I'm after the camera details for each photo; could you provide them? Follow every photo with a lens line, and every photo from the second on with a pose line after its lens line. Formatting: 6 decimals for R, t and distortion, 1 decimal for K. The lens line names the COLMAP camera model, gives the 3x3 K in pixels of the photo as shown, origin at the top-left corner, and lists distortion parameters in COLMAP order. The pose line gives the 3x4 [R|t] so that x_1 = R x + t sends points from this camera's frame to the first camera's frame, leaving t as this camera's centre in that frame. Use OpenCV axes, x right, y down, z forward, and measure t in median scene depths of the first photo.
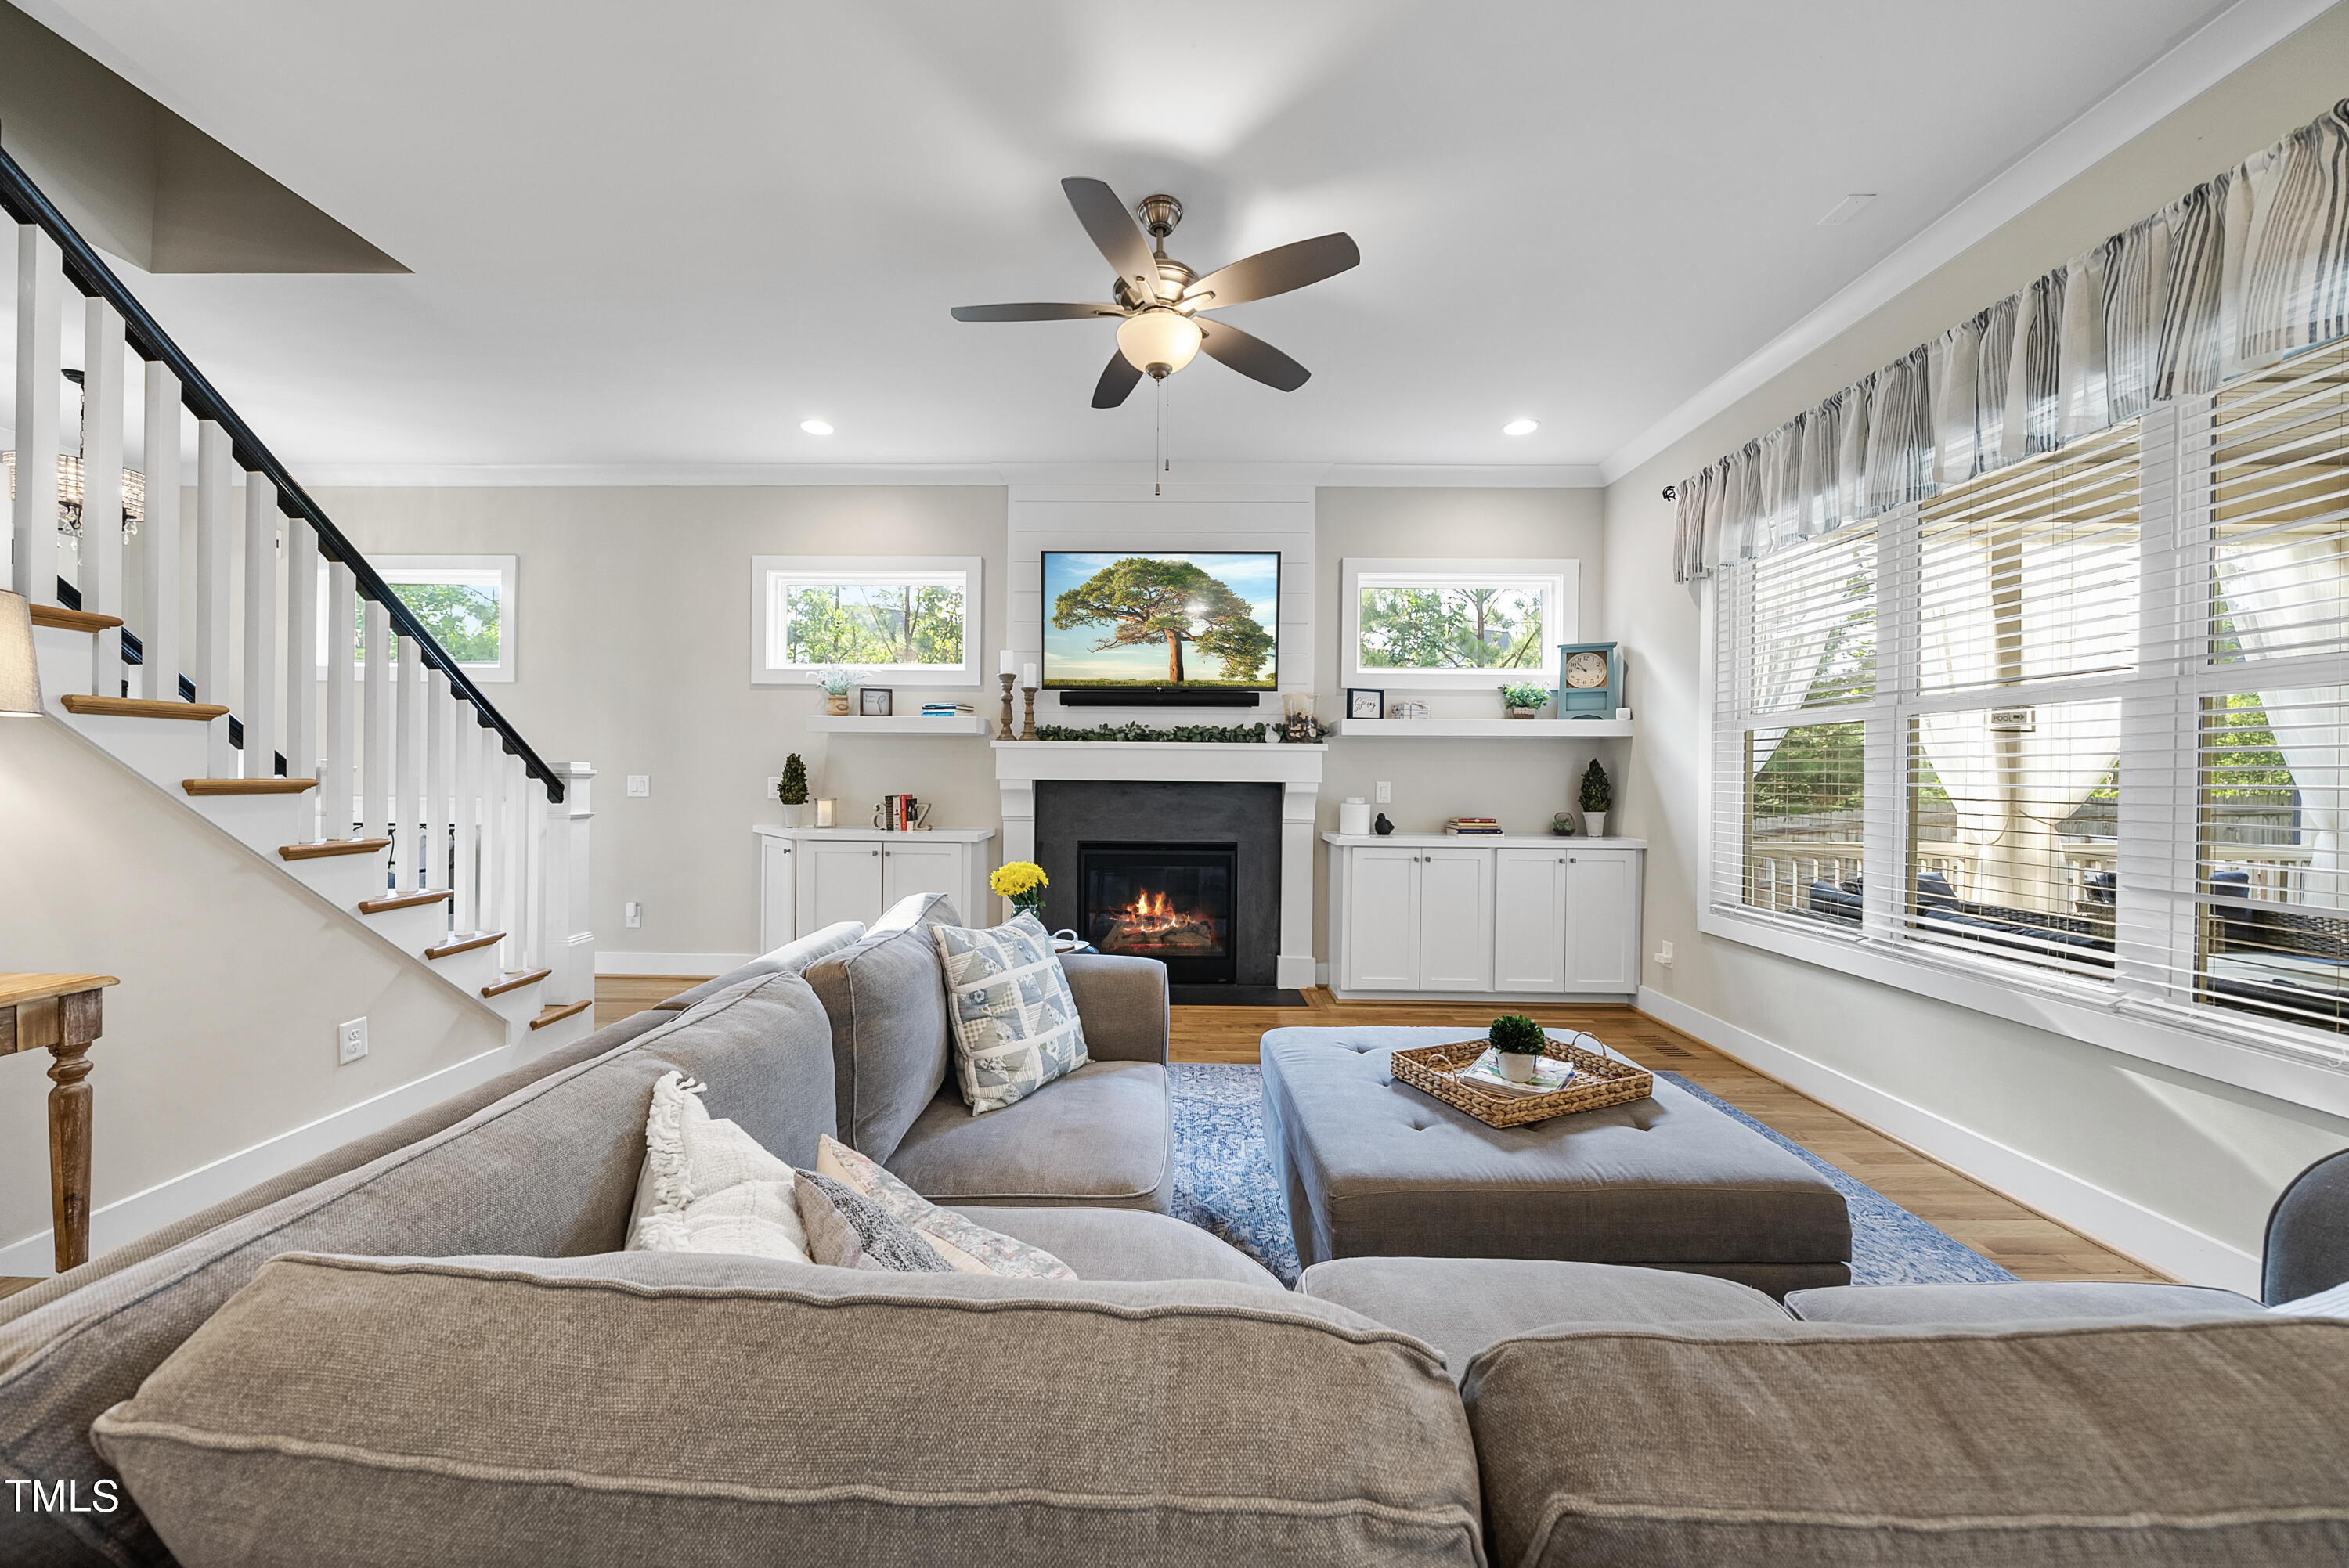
lens RADIAL K [[810.5, 0, 1156.7], [0, 810.5, 783.4], [0, 0, 1]] dist [-0.007331, 0.000239]
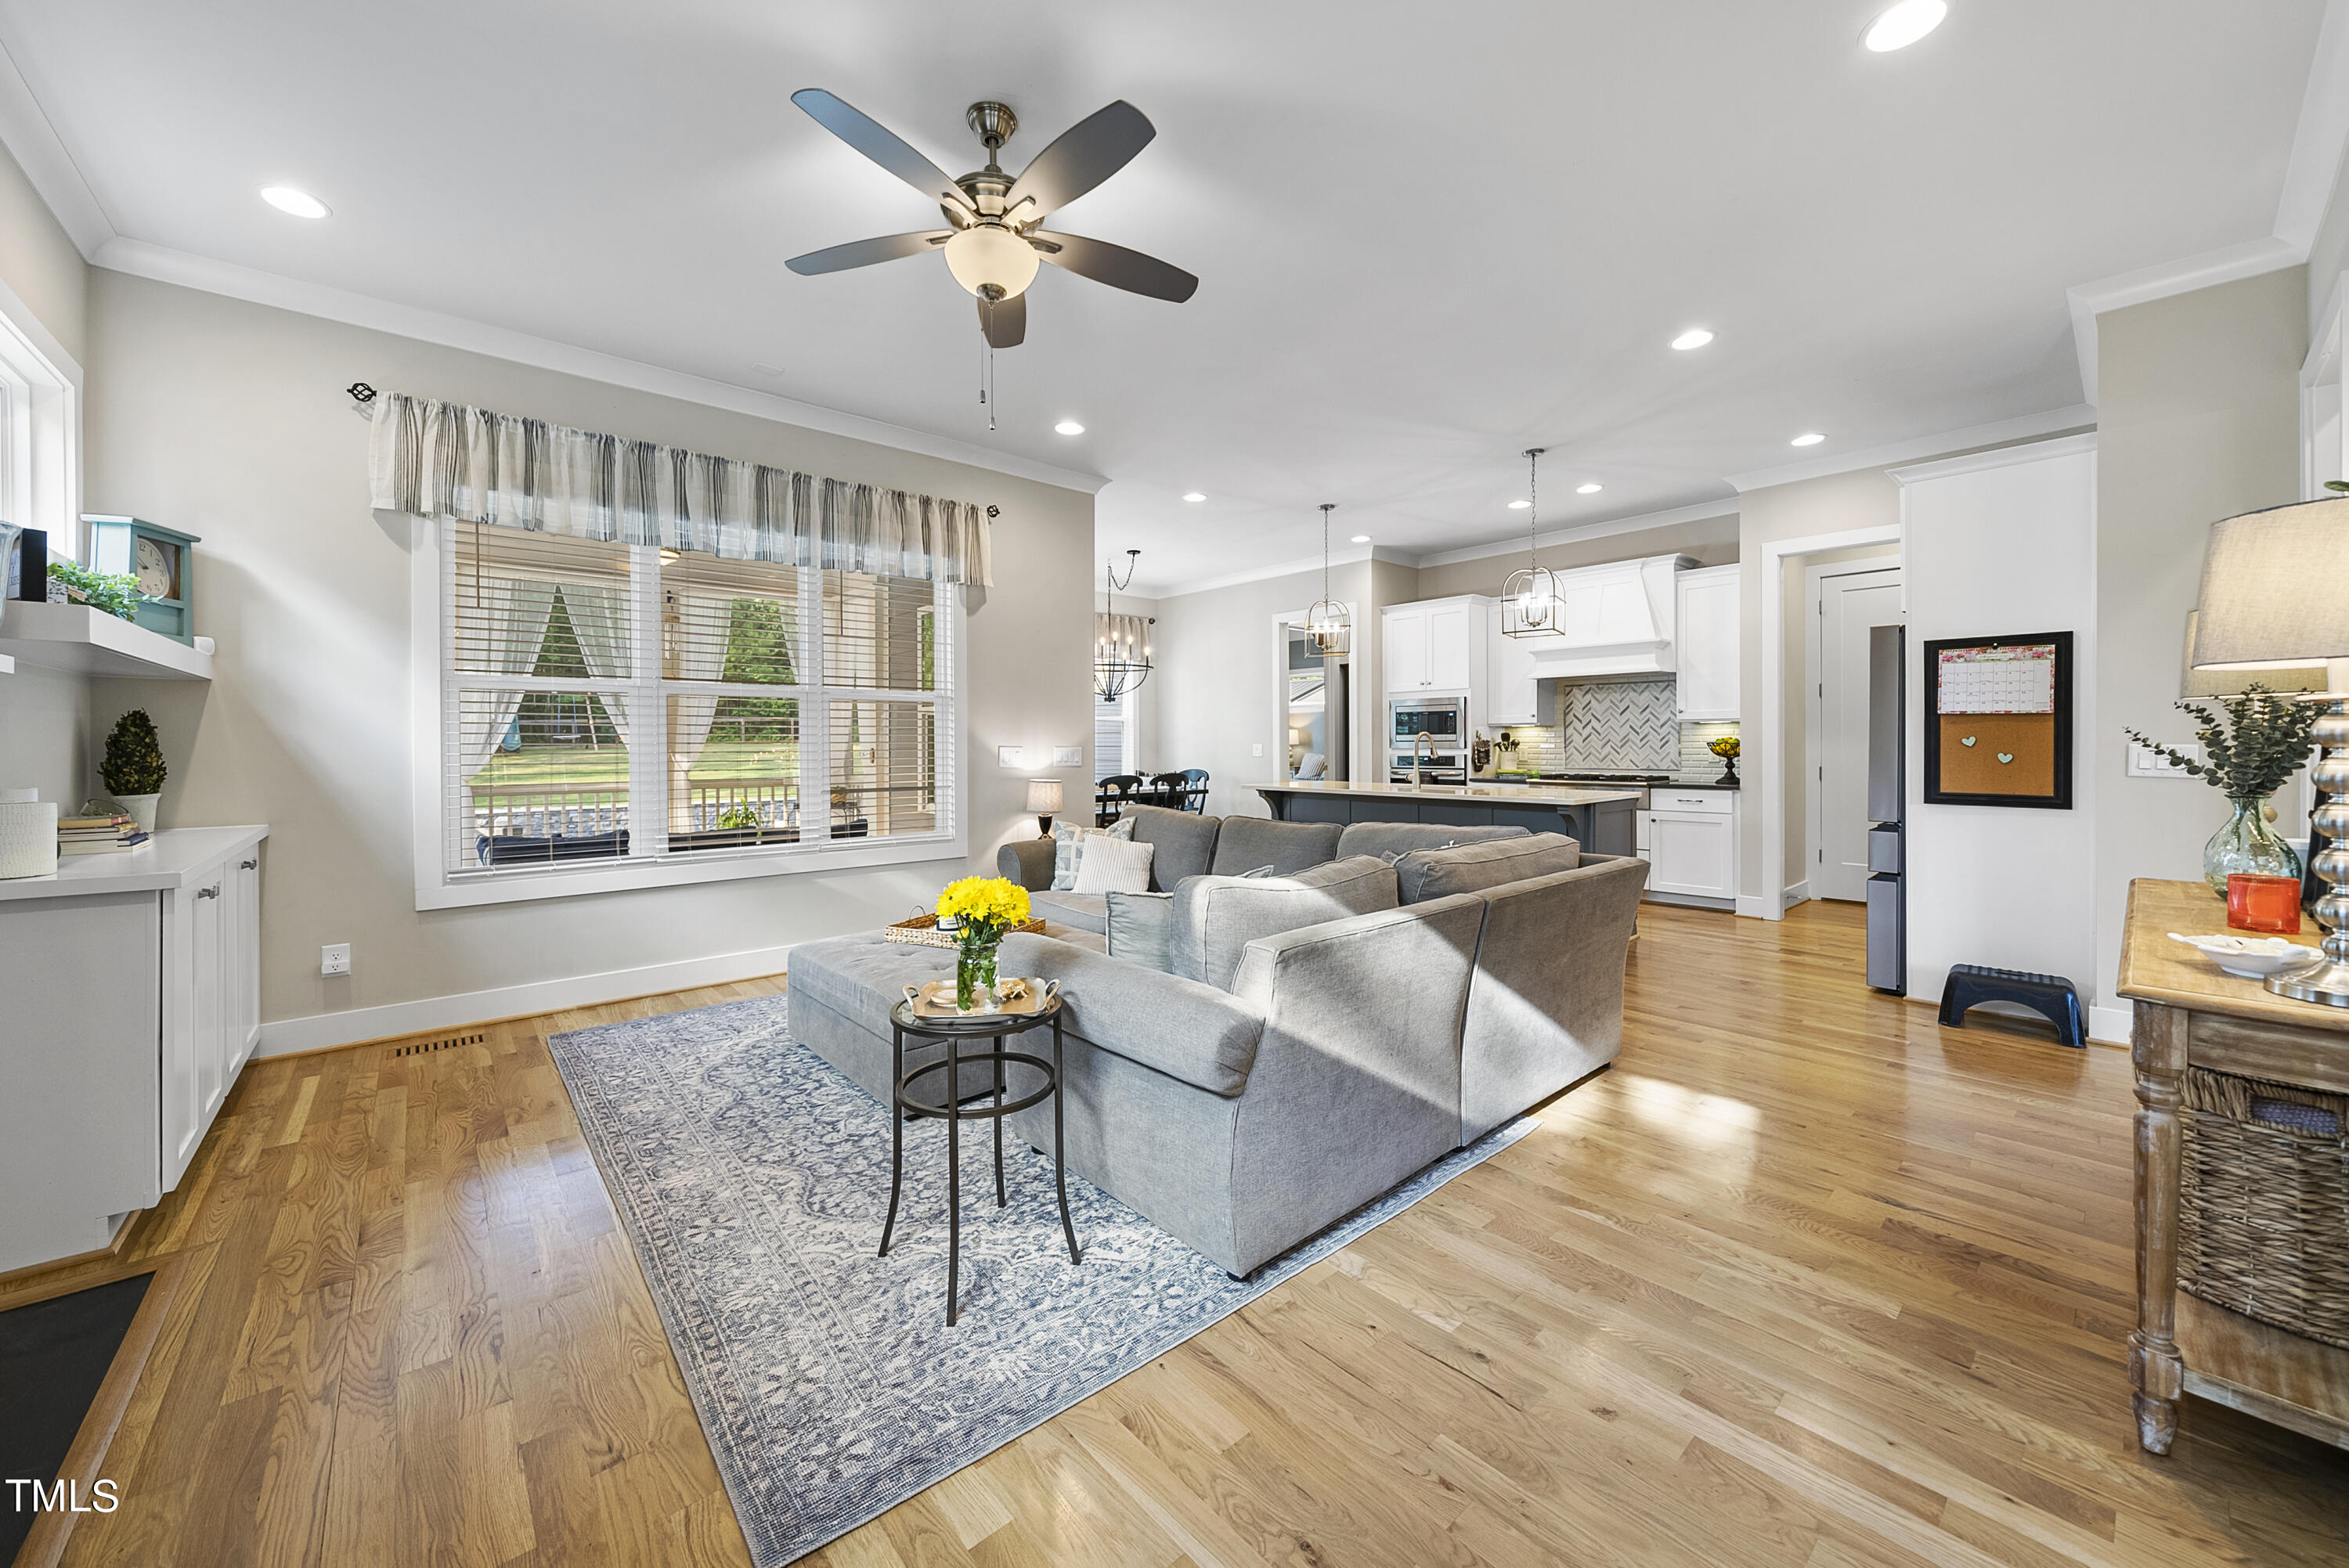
lens RADIAL K [[858.2, 0, 1148.6], [0, 858.2, 748.7], [0, 0, 1]] dist [-0.006208, 0.000010]
pose [[-0.661615, -0.011668, 0.749753, -0.472935], [0.004543, 0.999798, 0.019568, -0.008568], [-0.749830, 0.016353, -0.661429, 0.848138]]
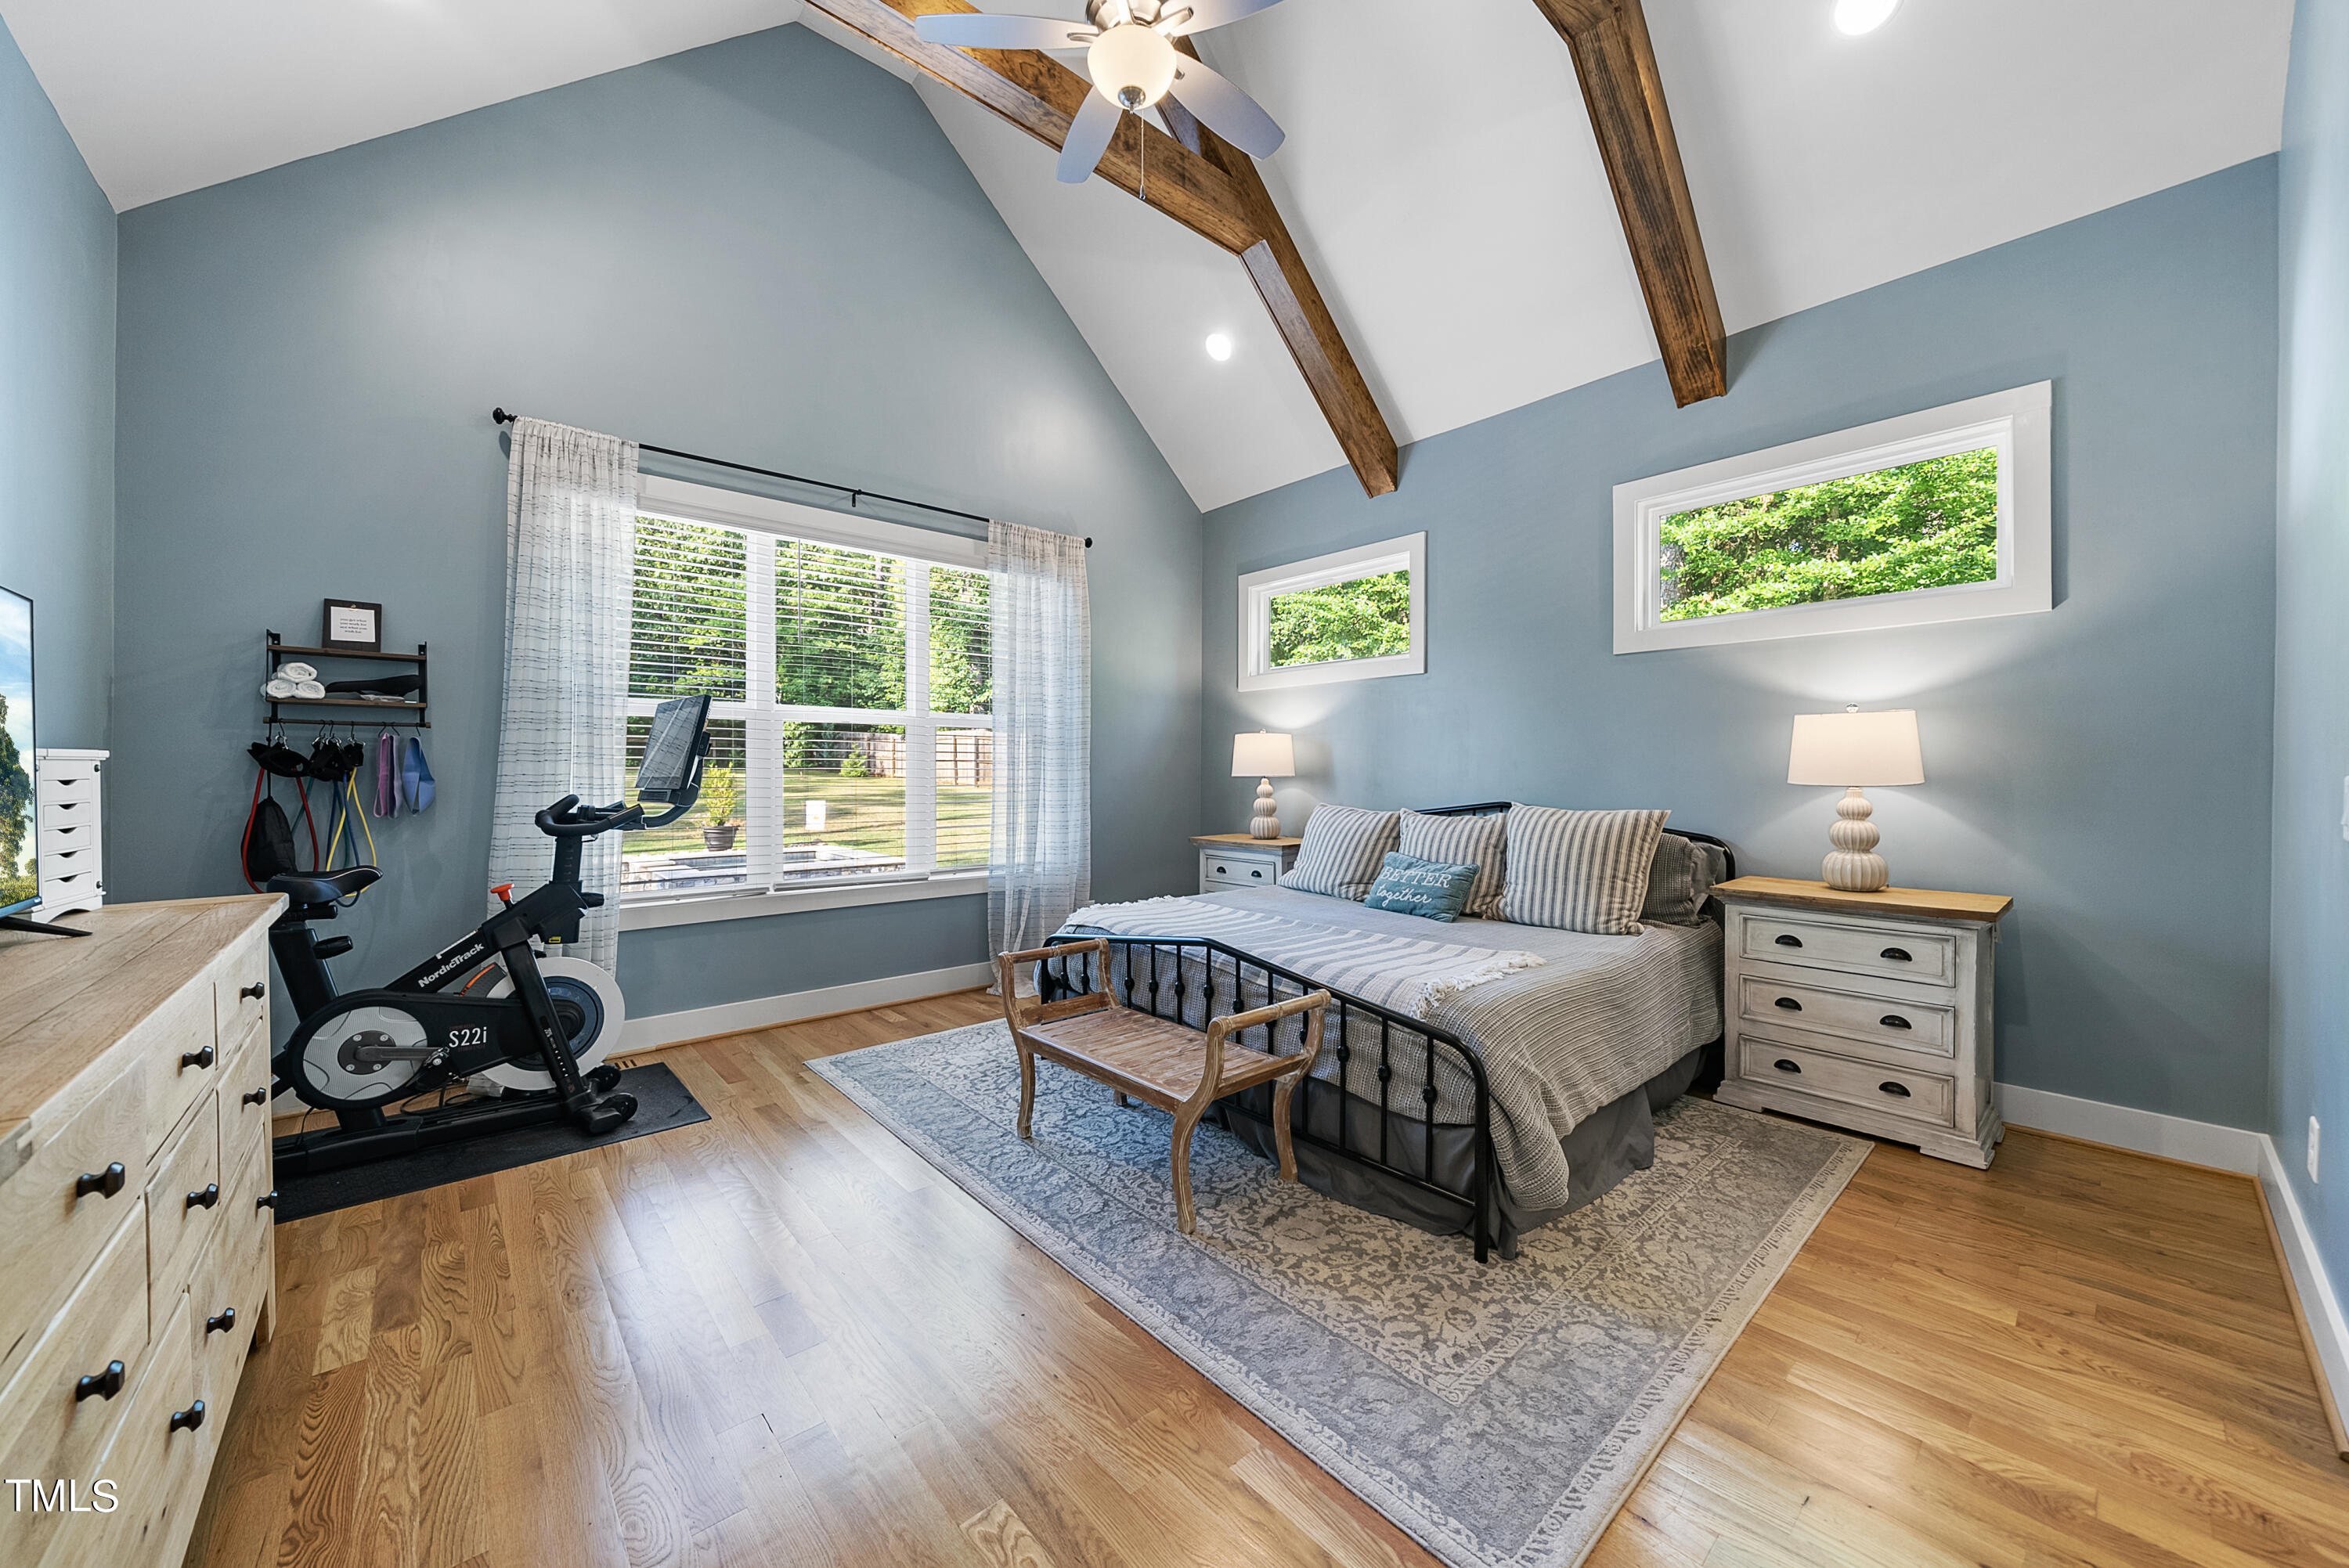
lens RADIAL K [[858.2, 0, 1162.8], [0, 858.2, 777.3], [0, 0, 1]] dist [-0.006208, 0.000010]
pose [[-0.679338, -0.011323, 0.733738, 0.878512], [0.002111, 0.999847, 0.017384, 0.020979], [-0.733822, 0.013358, -0.679210, -0.835470]]
